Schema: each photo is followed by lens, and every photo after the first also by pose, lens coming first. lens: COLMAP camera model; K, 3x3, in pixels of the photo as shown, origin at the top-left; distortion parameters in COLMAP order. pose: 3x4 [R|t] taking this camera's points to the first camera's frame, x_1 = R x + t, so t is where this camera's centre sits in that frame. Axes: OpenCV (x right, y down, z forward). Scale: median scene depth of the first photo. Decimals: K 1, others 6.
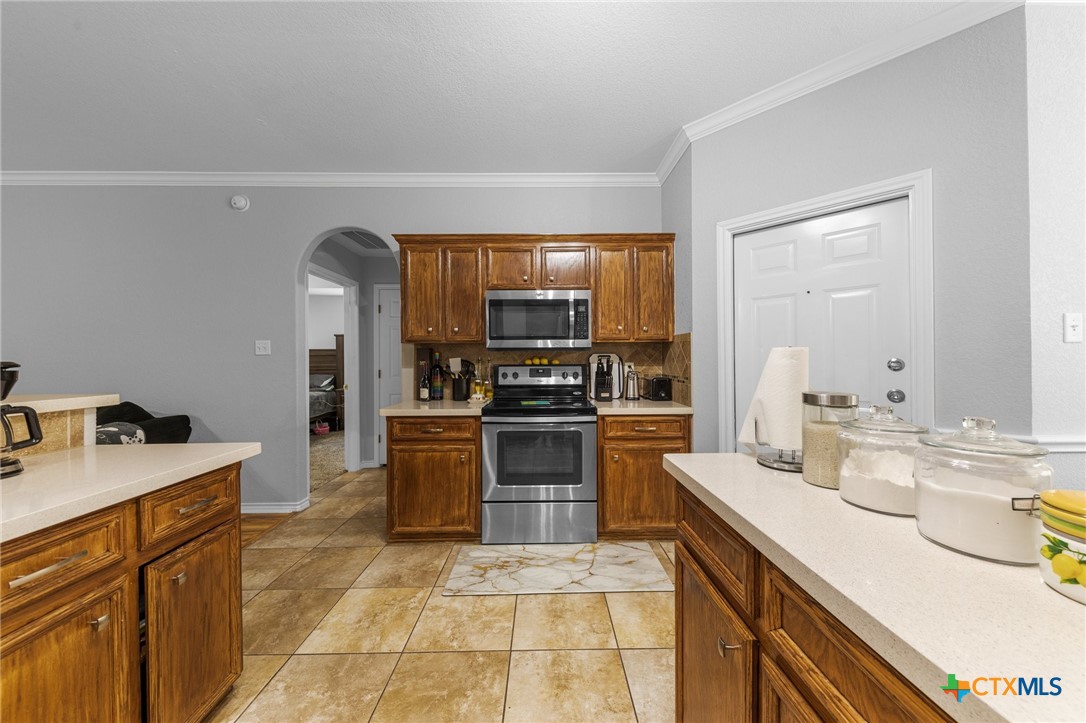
lens RADIAL K [[377.8, 0, 543.5], [0, 377.8, 356.9], [0, 0, 1]] dist [0.001109, 0.000107]
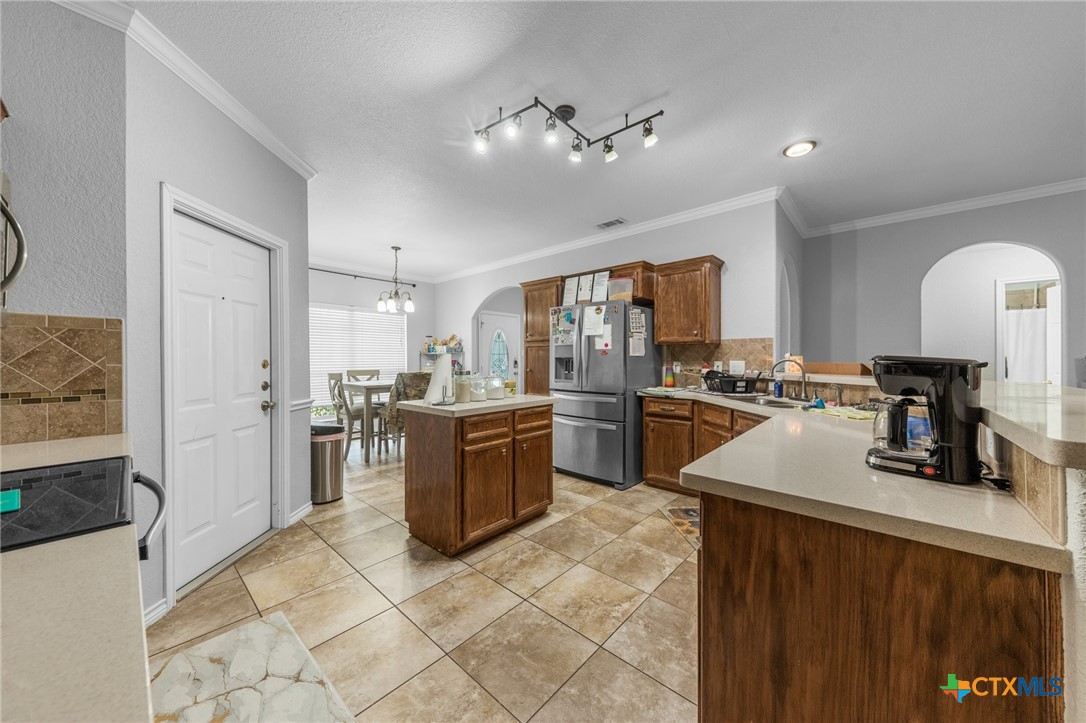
lens RADIAL K [[377.8, 0, 544.3], [0, 377.8, 359.4], [0, 0, 1]] dist [0.001109, 0.000107]
pose [[-0.739259, 0.008224, 0.673371, -1.031806], [0.004897, 0.999965, -0.006836, 0.011920], [-0.673404, -0.001757, -0.739273, 1.696544]]
